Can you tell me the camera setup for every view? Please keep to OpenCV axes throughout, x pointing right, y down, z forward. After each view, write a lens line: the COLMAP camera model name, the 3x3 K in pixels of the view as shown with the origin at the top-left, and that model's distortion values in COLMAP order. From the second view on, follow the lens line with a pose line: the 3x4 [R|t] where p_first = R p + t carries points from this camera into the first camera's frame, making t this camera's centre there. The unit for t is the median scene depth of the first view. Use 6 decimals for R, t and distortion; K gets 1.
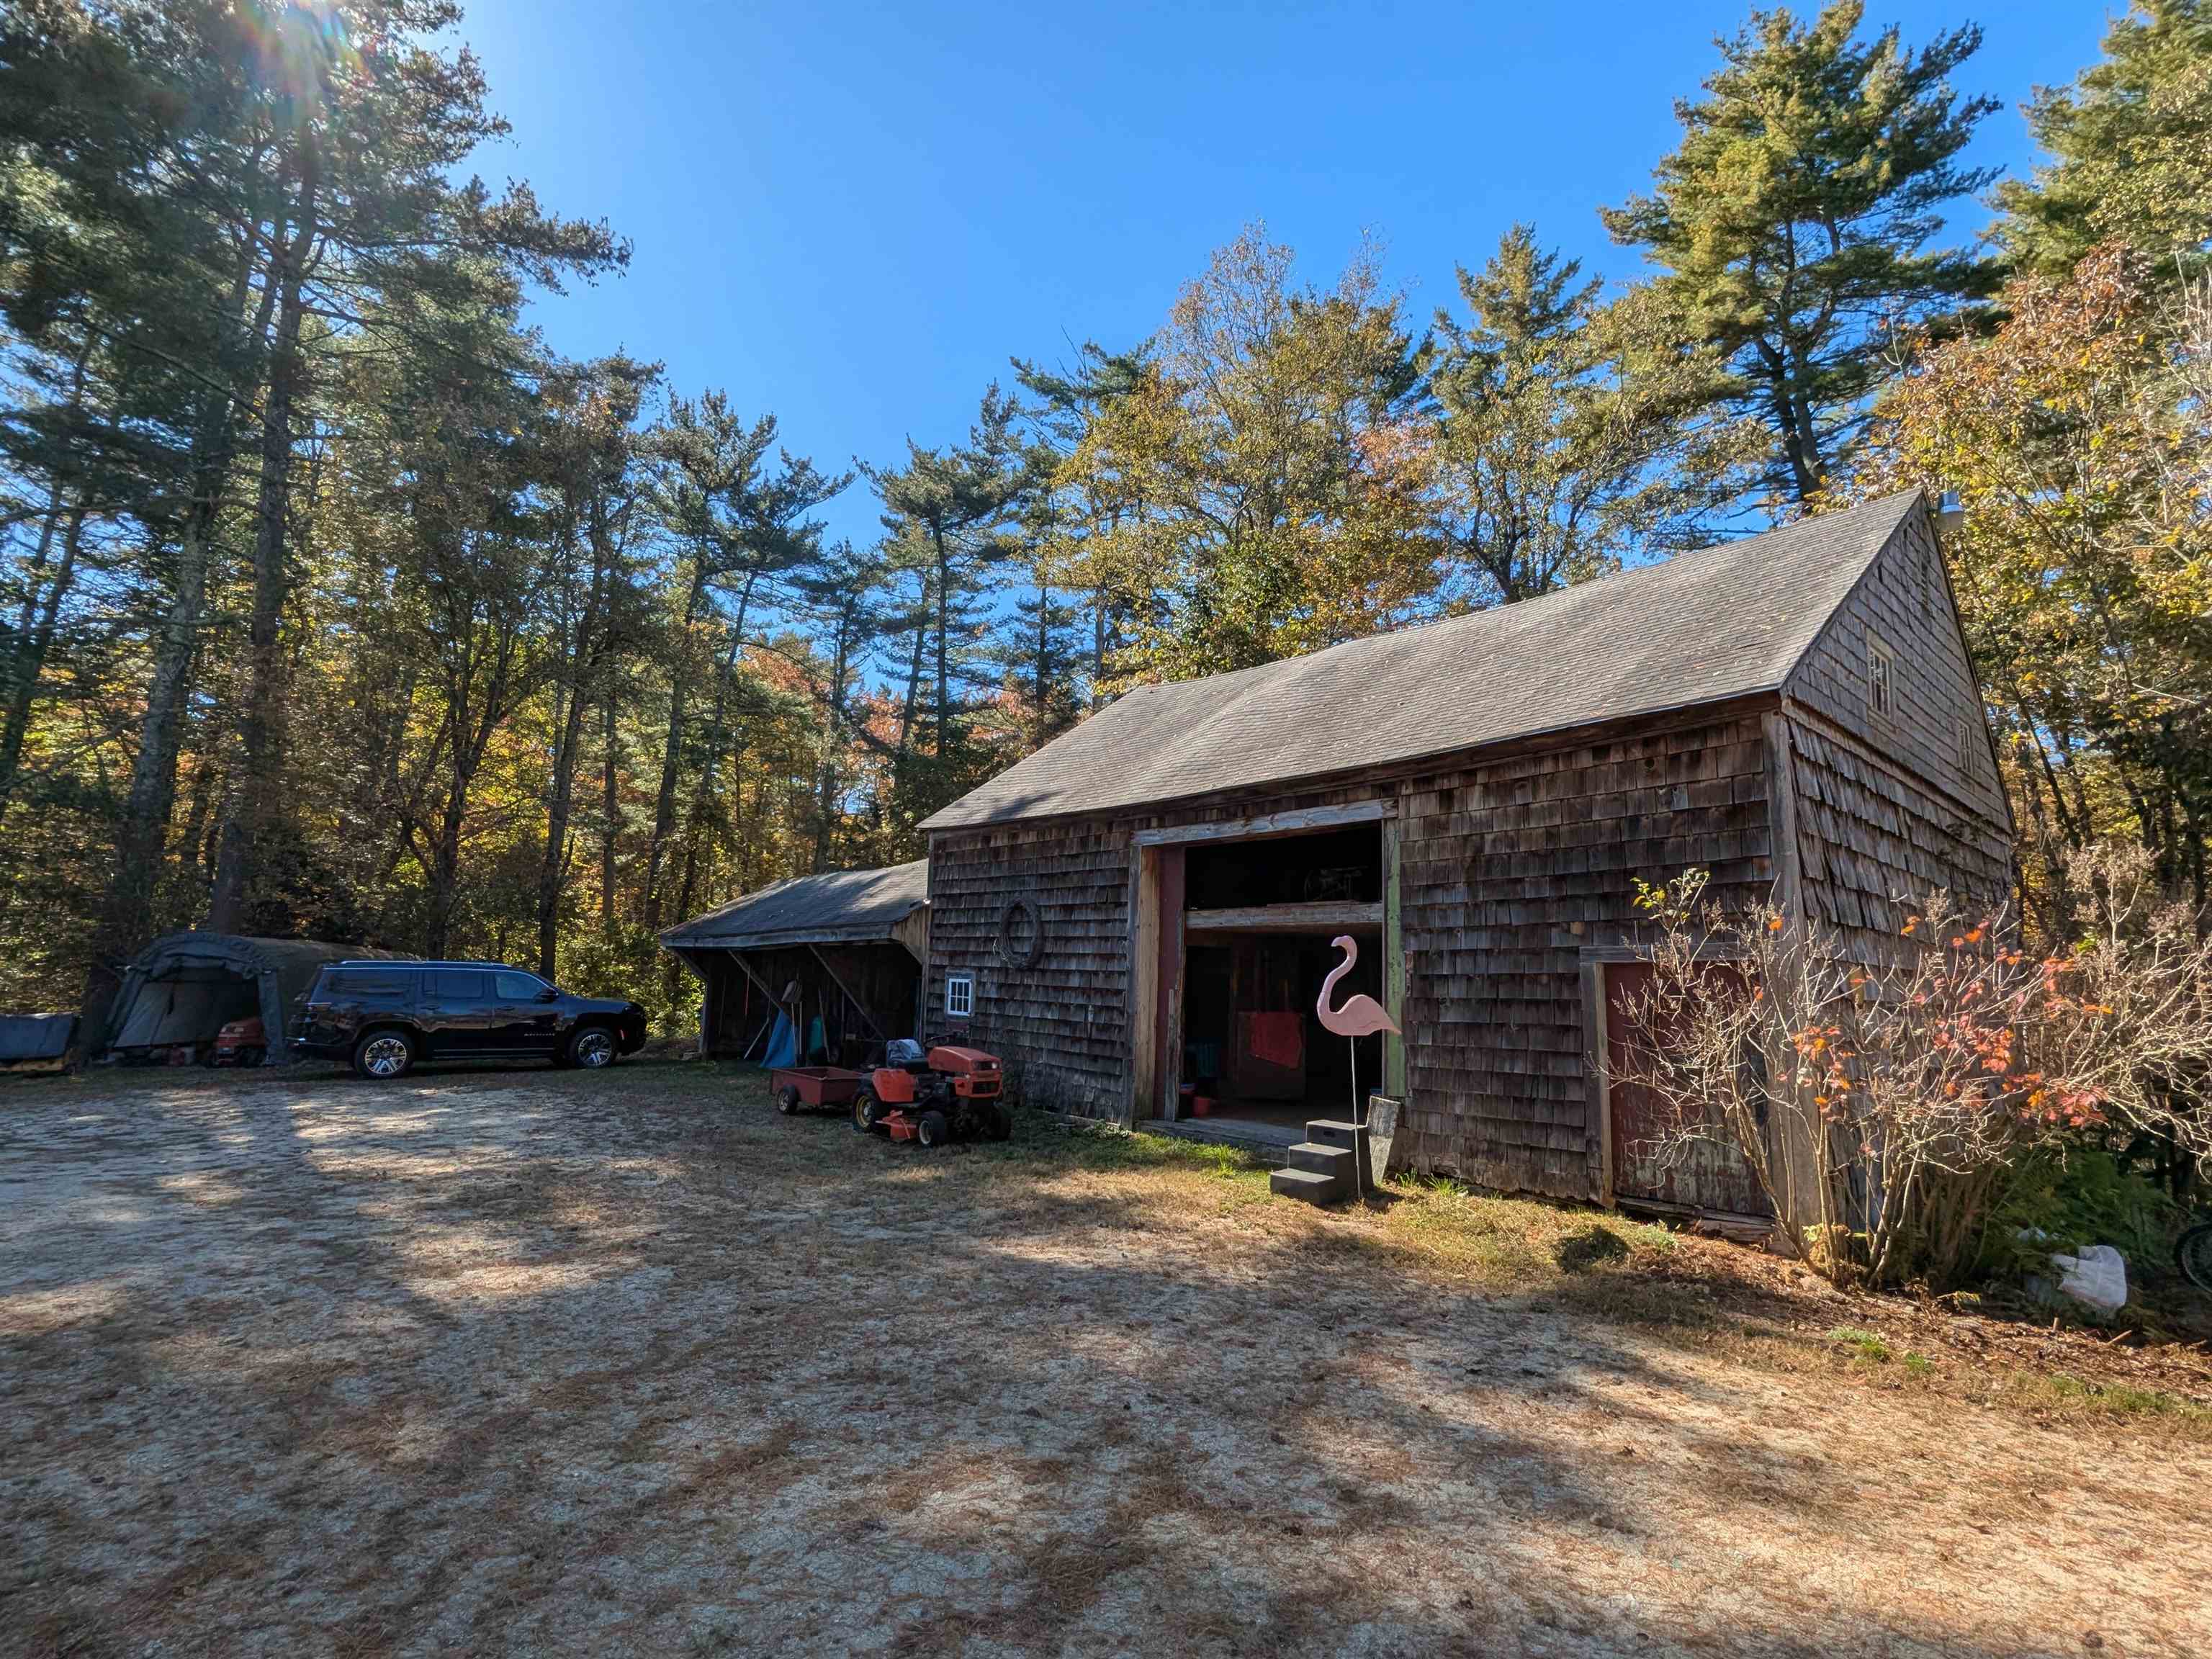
lens RADIAL K [[1056.2, 0, 1106.0], [0, 1056.2, 829.5], [0, 0, 1]] dist [-0.002302, -0.000918]
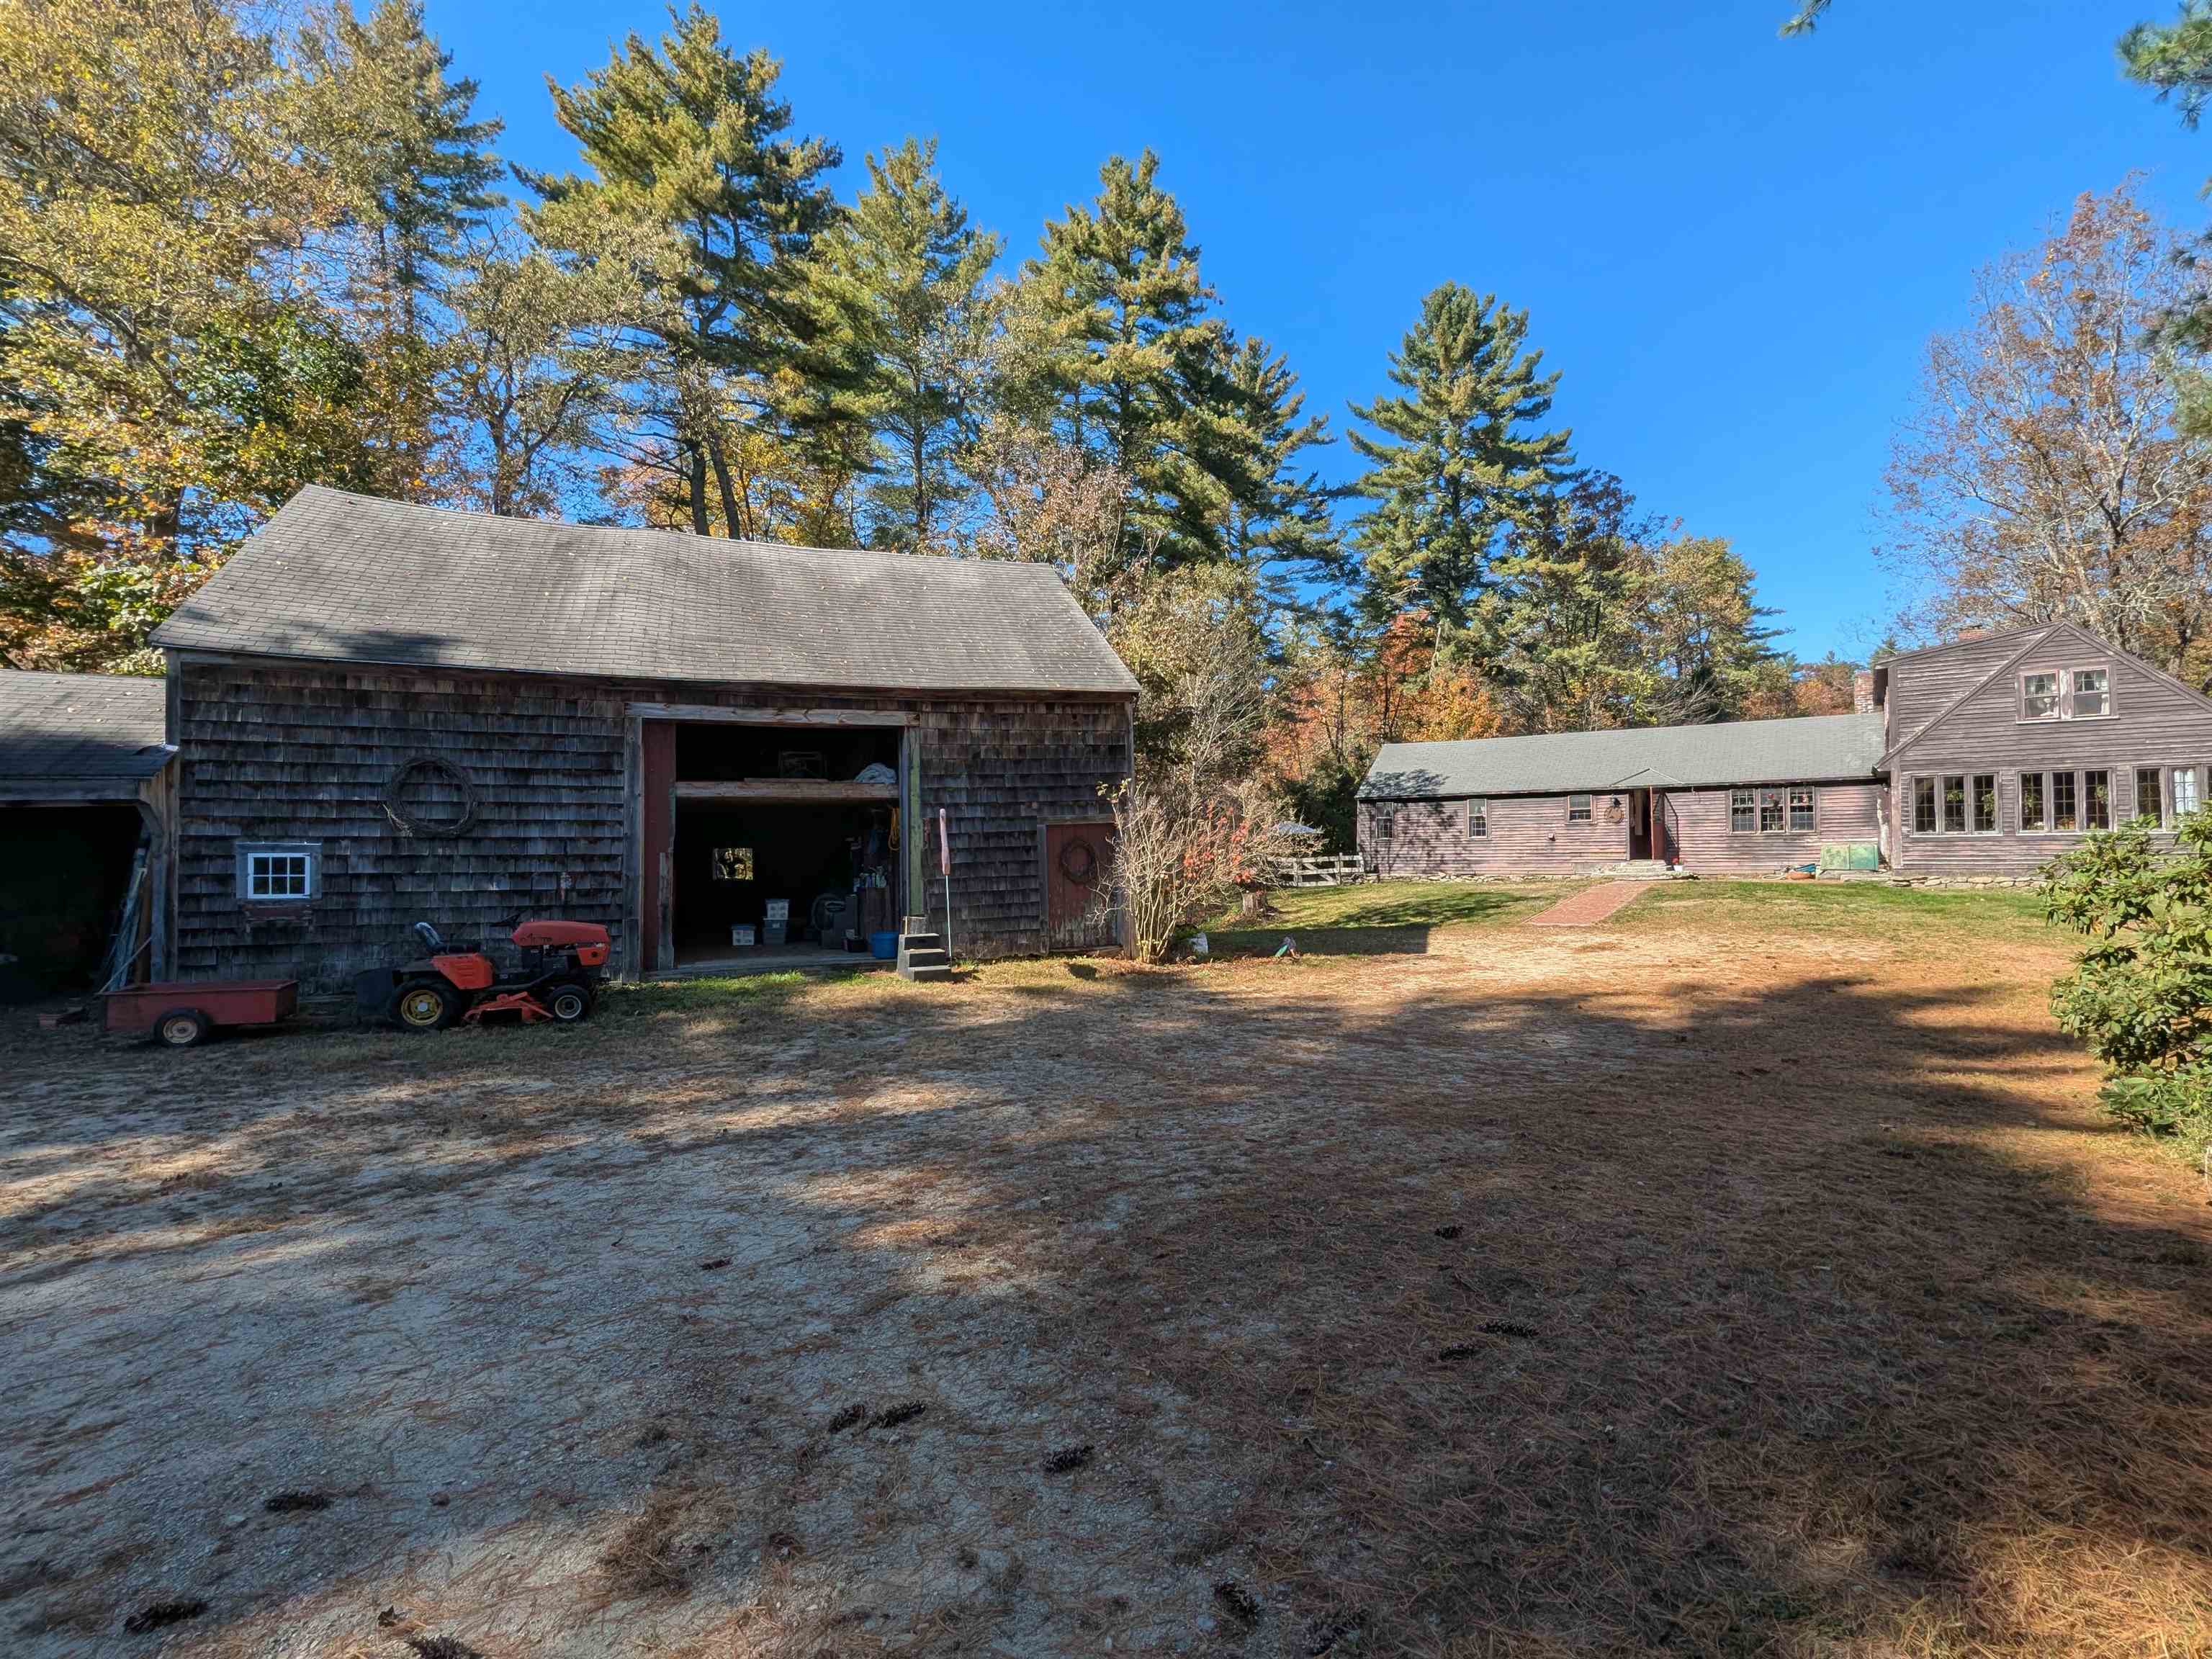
lens RADIAL K [[1056.2, 0, 1106.0], [0, 1056.2, 829.5], [0, 0, 1]] dist [-0.002302, -0.000918]
pose [[0.325686, -0.015741, 0.945347, -0.813577], [-0.113448, 0.991987, 0.055602, 0.015189], [-0.938647, -0.125357, 0.321290, 0.222127]]
